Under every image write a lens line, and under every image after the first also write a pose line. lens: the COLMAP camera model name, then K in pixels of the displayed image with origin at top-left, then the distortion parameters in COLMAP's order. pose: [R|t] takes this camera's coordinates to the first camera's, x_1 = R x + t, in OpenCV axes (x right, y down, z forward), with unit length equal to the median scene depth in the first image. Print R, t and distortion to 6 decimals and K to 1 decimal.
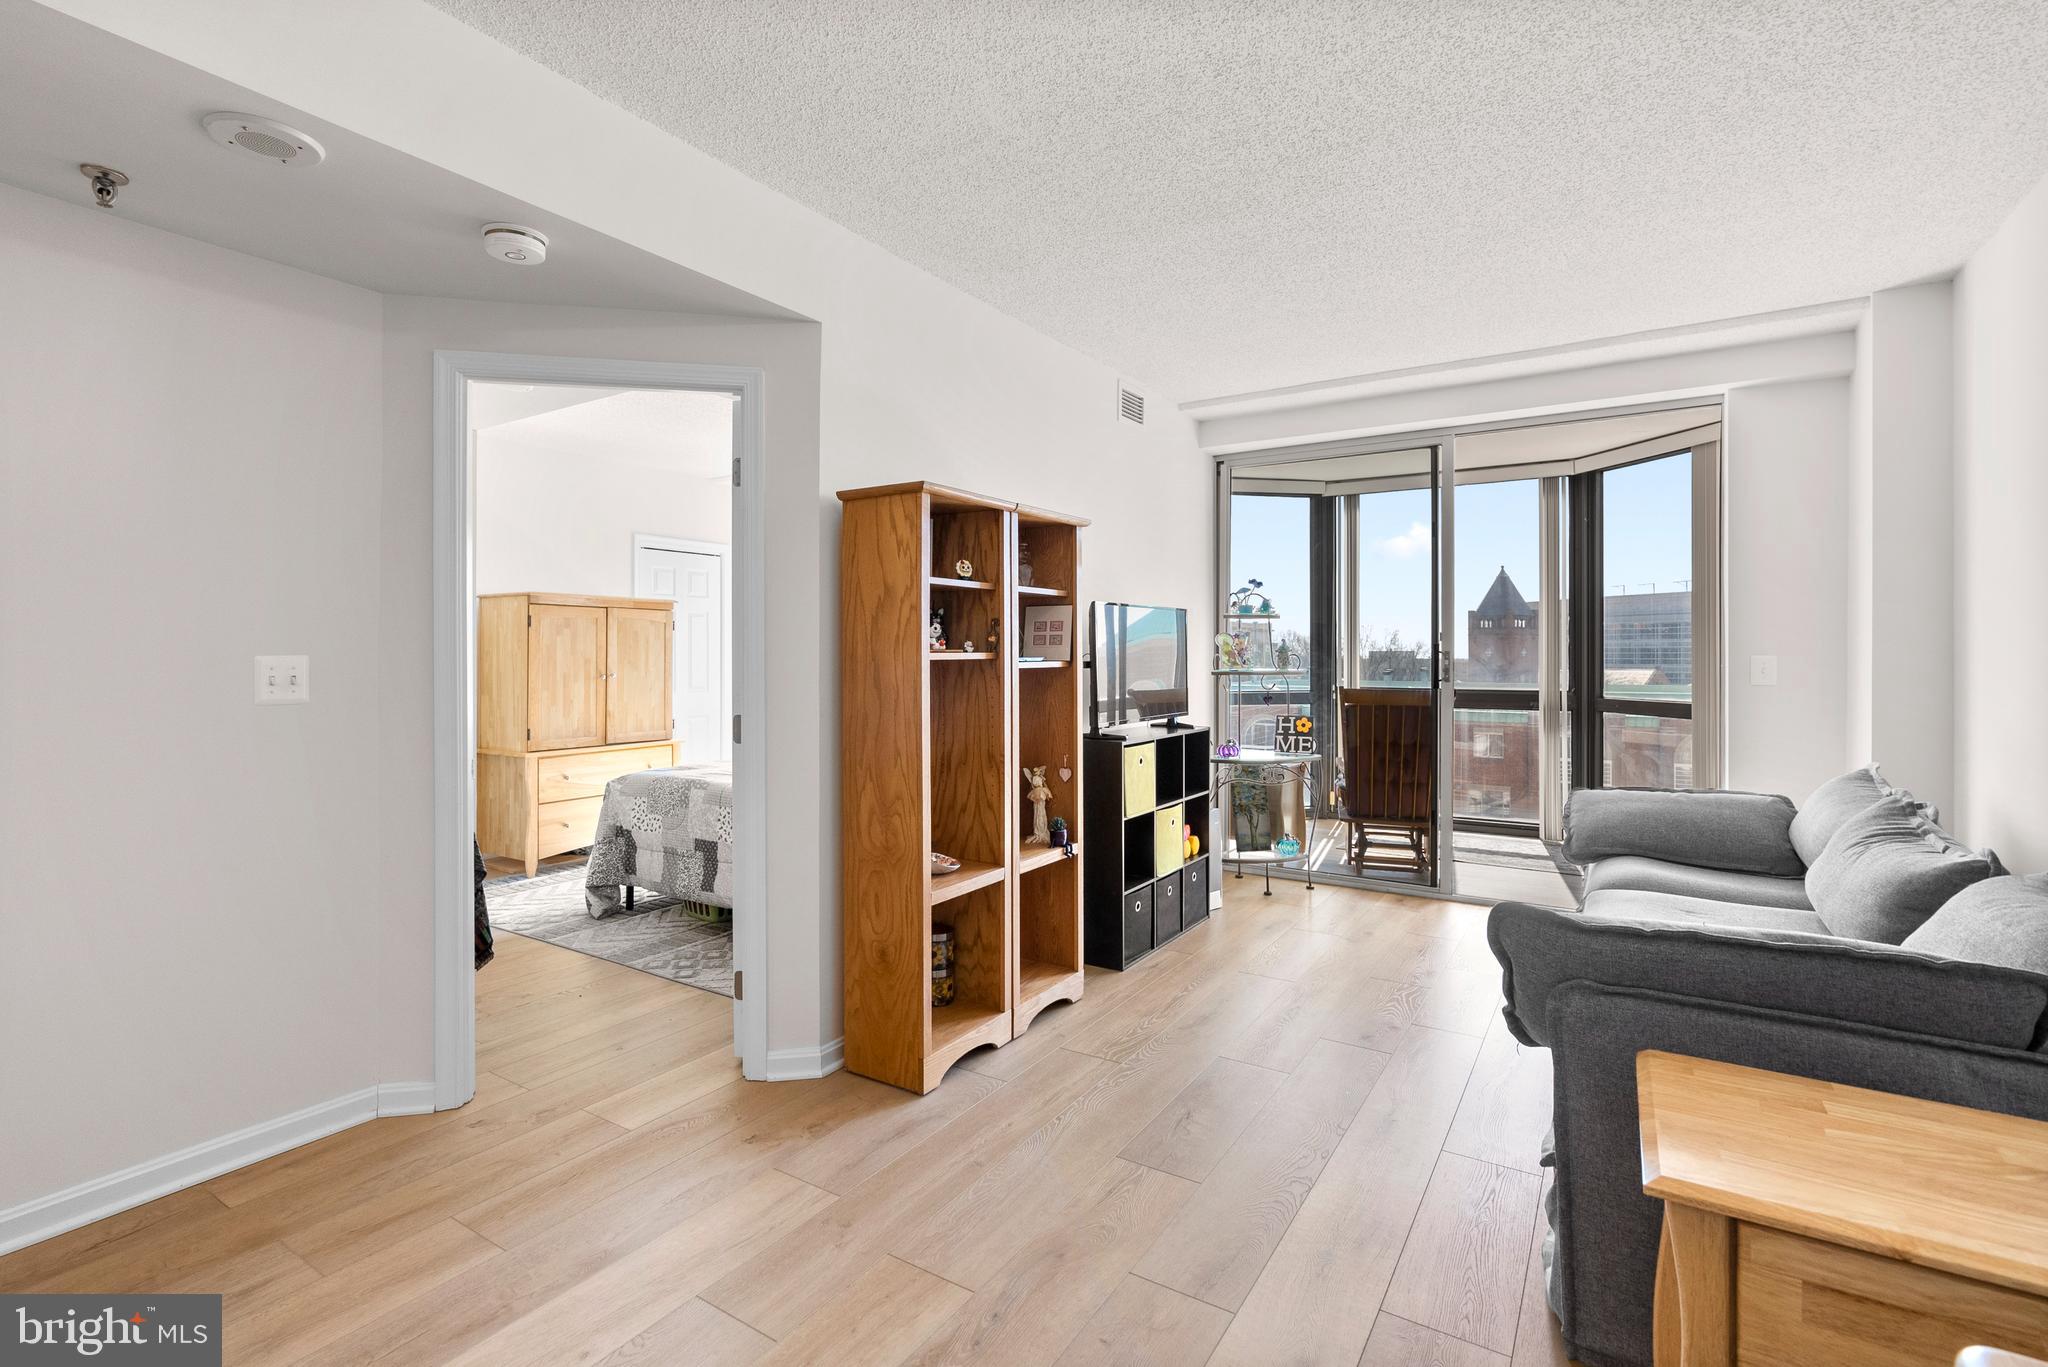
lens RADIAL K [[957.9, 0, 1019.9], [0, 957.9, 679.4], [0, 0, 1]] dist [-0.001646, -0.000156]
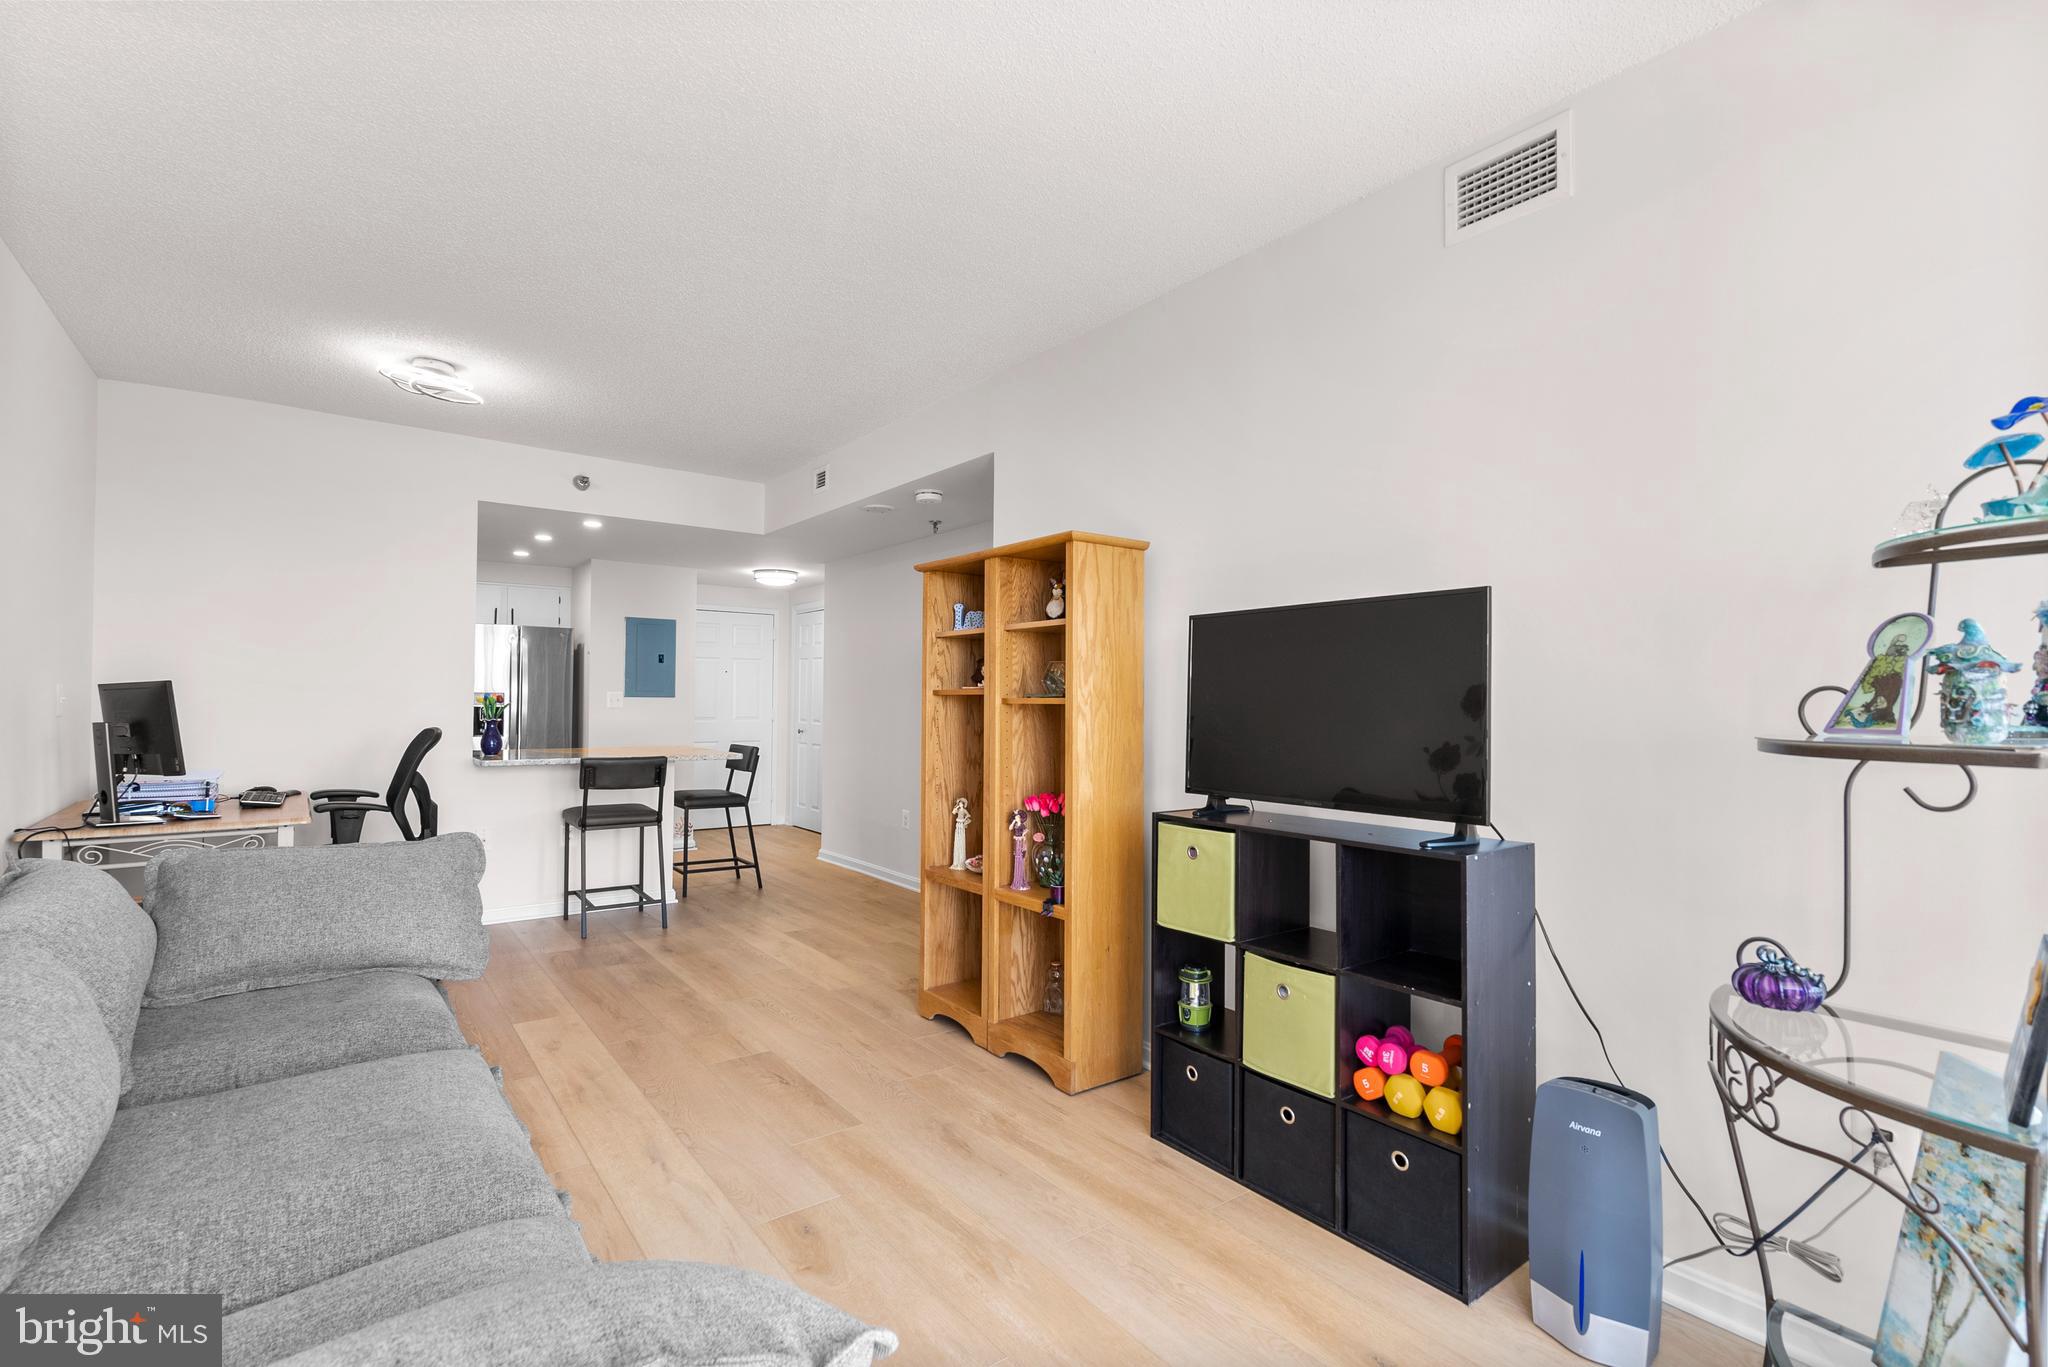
lens RADIAL K [[957.9, 0, 1019.9], [0, 957.9, 679.4], [0, 0, 1]] dist [-0.001646, -0.000156]
pose [[-0.357390, -0.017133, -0.933798, 1.363534], [-0.027680, 0.999587, -0.007746, -0.041223], [0.933545, 0.023079, -0.357717, 1.947009]]
